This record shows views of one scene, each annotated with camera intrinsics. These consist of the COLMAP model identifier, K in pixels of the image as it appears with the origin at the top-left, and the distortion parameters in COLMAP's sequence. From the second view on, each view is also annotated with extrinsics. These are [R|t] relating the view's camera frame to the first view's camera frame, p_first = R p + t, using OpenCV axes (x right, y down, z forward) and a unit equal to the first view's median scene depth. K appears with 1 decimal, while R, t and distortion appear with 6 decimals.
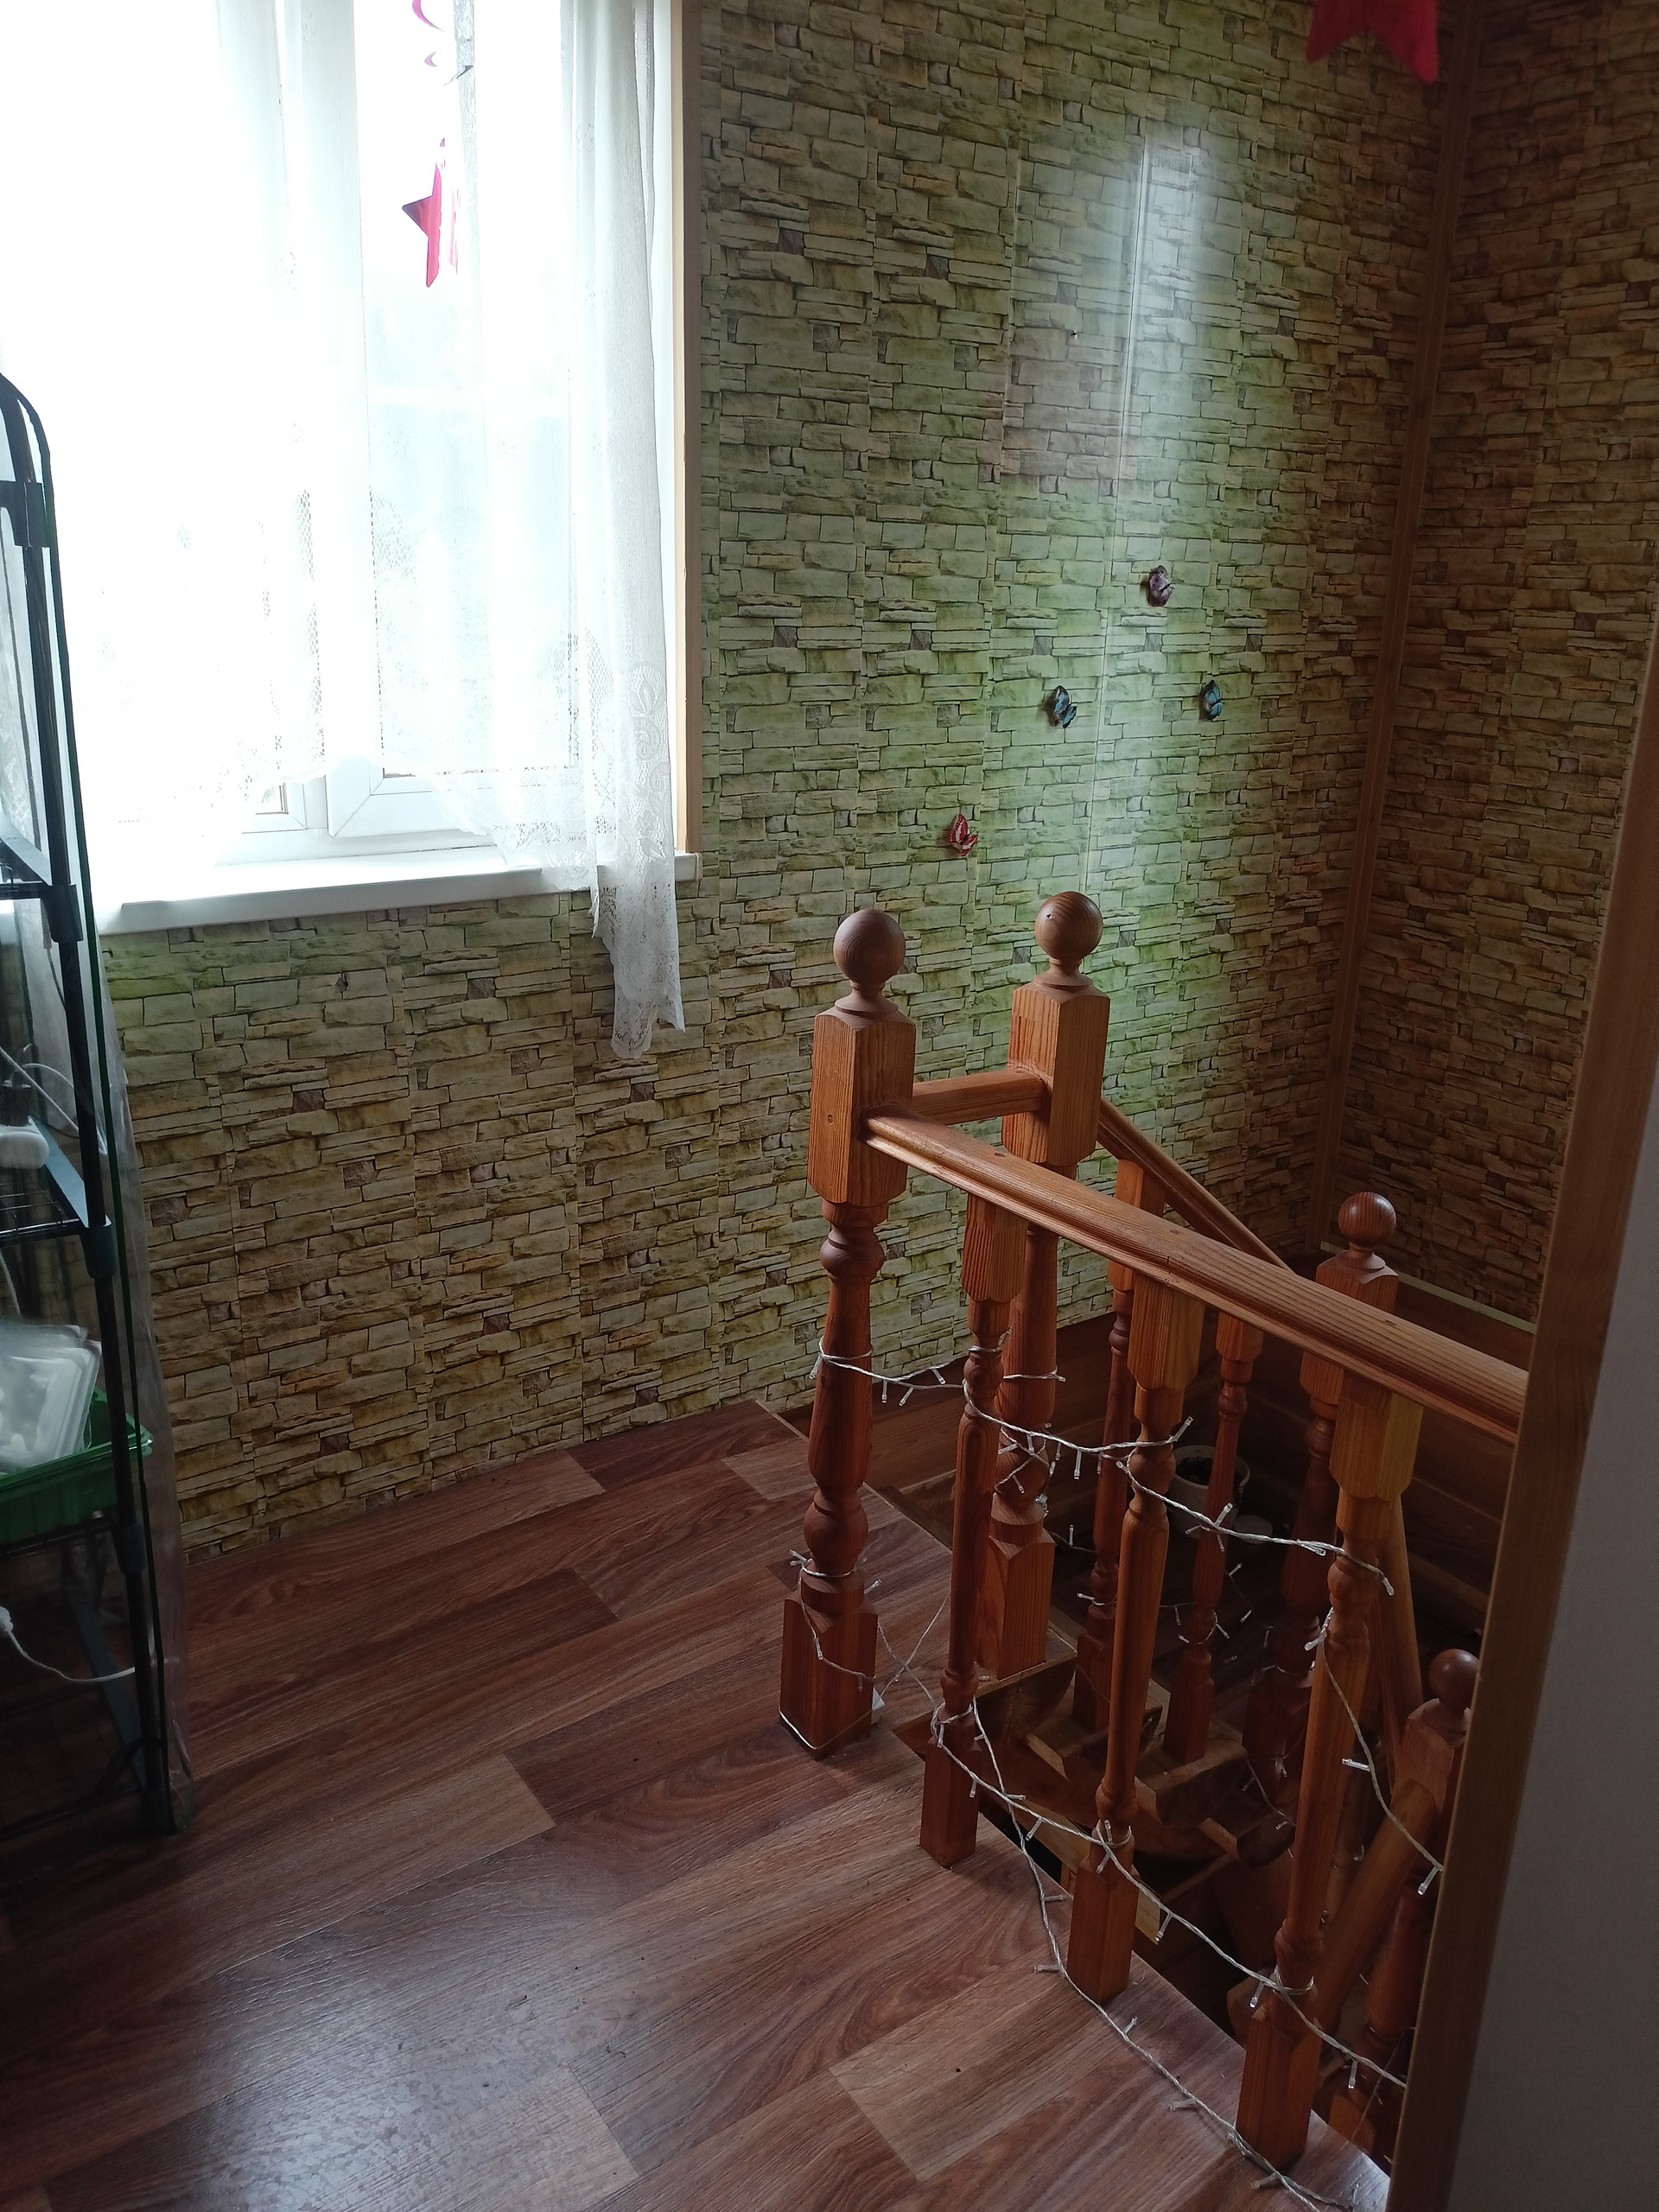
lens RADIAL K [[1636.9, 0, 829.5], [0, 1636.9, 1106.0], [0, 0, 1]] dist [0.074216, -0.144229]
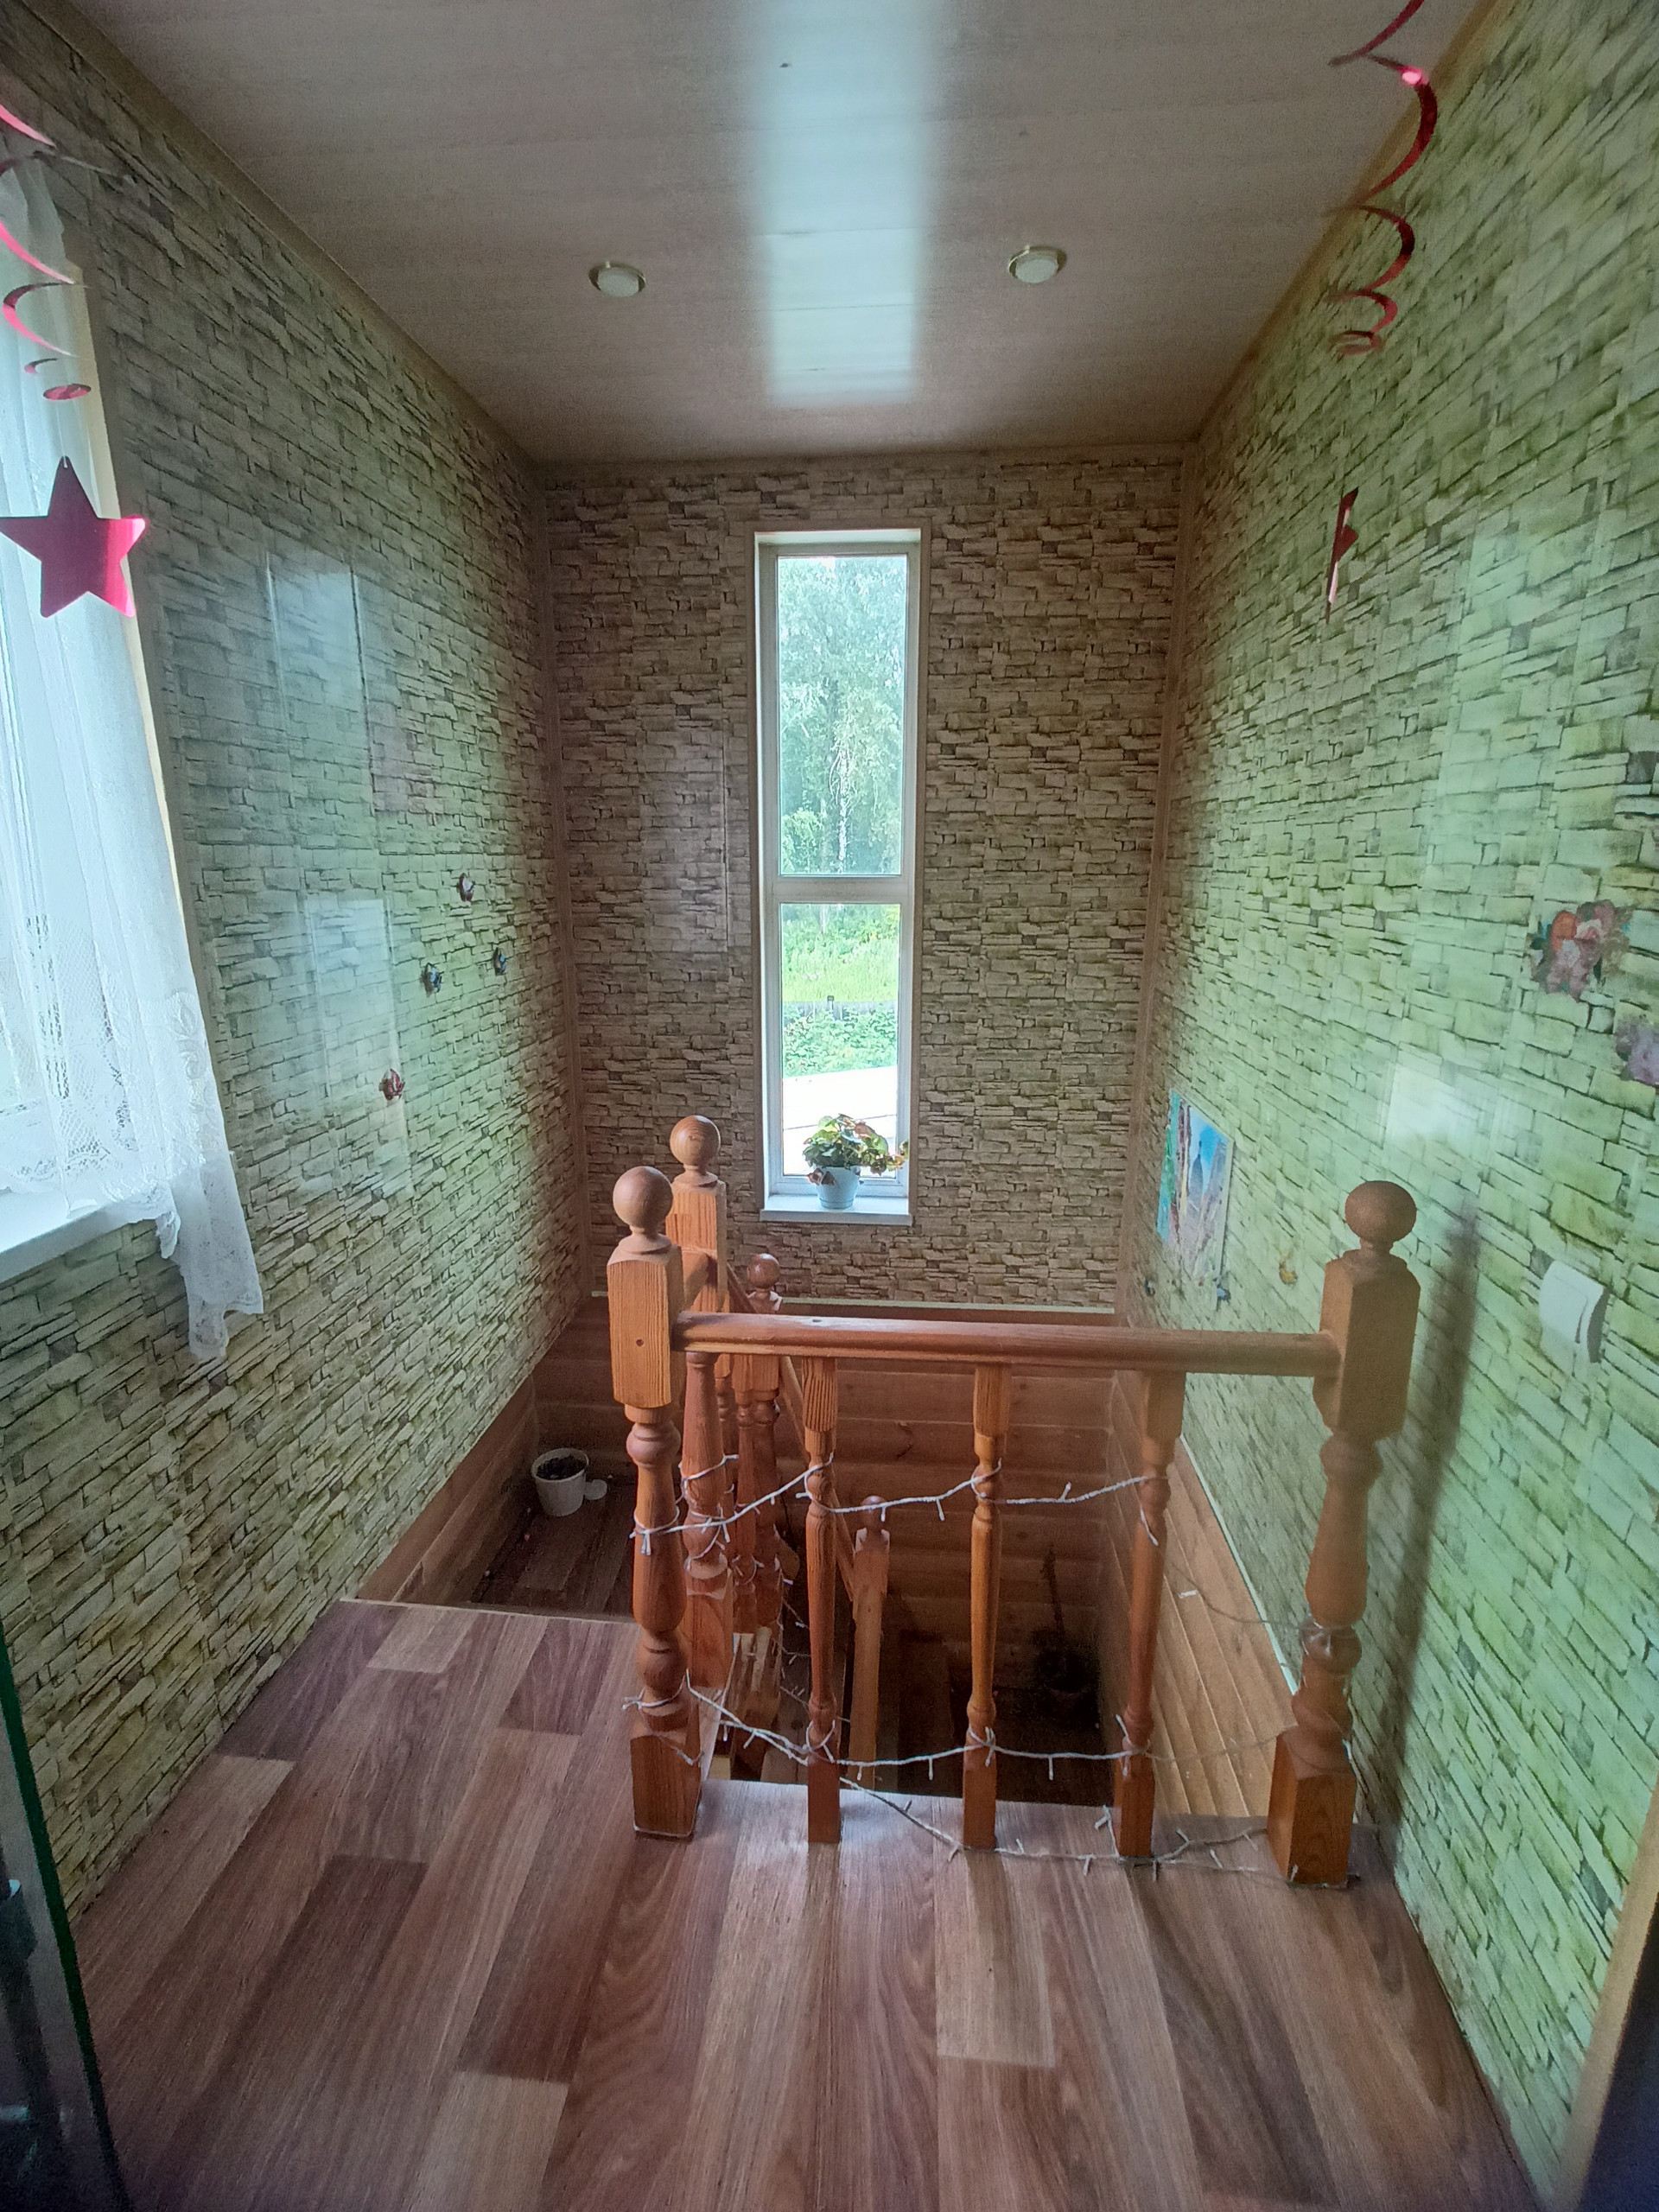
lens RADIAL K [[991.0, 0, 834.6], [0, 991.0, 1097.6], [0, 0, 1]] dist [-0.000102, 0.000157]
pose [[0.650049, -0.202369, 0.732450, -0.287636], [0.248963, 0.967404, 0.046330, -0.117428], [-0.717951, 0.152236, 0.679242, 0.262638]]
